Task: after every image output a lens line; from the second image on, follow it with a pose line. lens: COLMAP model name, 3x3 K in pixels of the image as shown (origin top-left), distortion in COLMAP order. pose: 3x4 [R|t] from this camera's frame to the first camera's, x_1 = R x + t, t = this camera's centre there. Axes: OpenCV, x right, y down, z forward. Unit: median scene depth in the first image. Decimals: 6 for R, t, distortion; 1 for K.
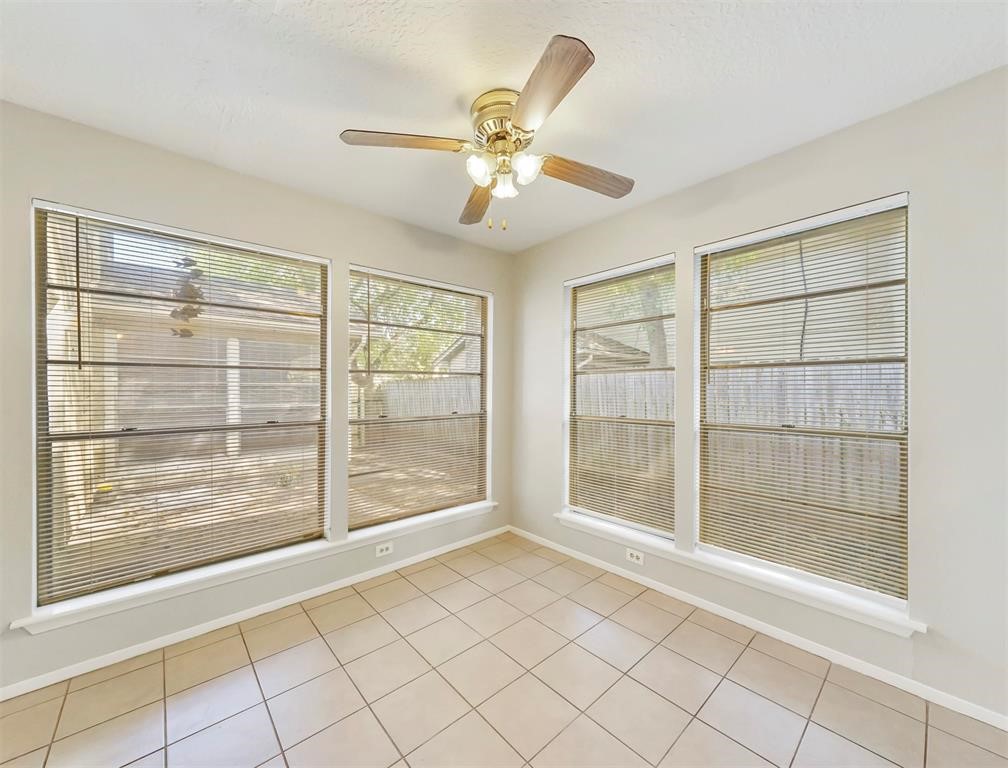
lens RADIAL K [[392.4, 0, 502.0], [0, 392.4, 382.0], [0, 0, 1]] dist [-0.000150, 0.000105]
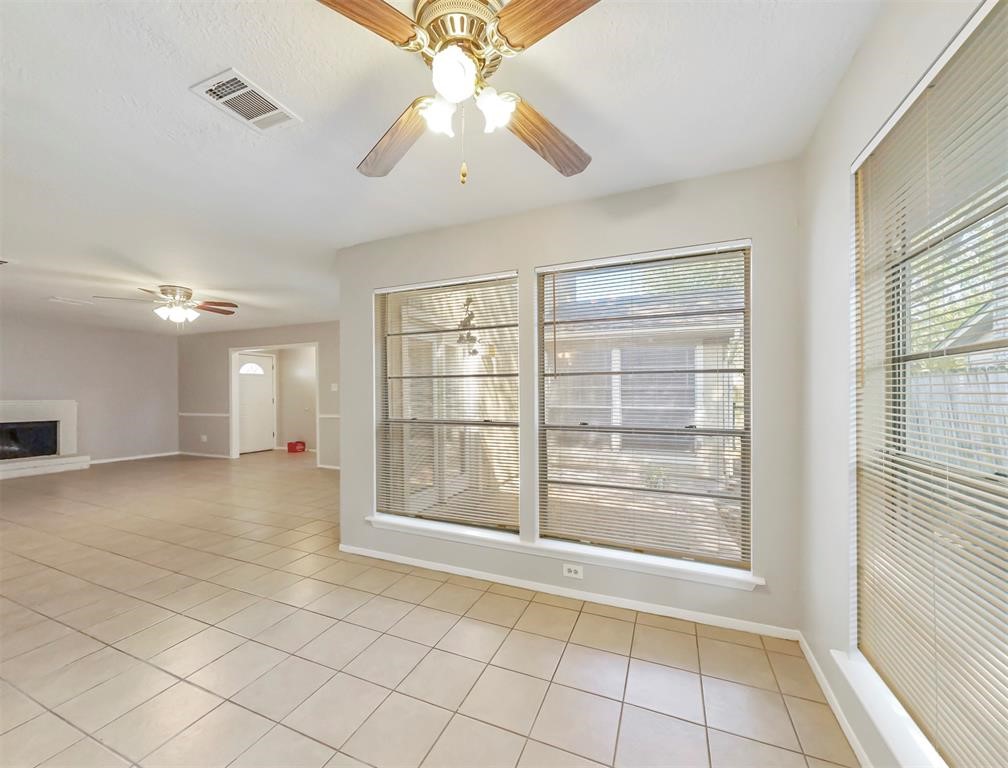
lens RADIAL K [[392.4, 0, 507.4], [0, 392.4, 388.9], [0, 0, 1]] dist [-0.000150, 0.000105]
pose [[0.430592, -0.007834, -0.902513, 0.240410], [0.018038, 0.999837, -0.000073, 0.002856], [0.902366, -0.016248, 0.430663, 0.256635]]
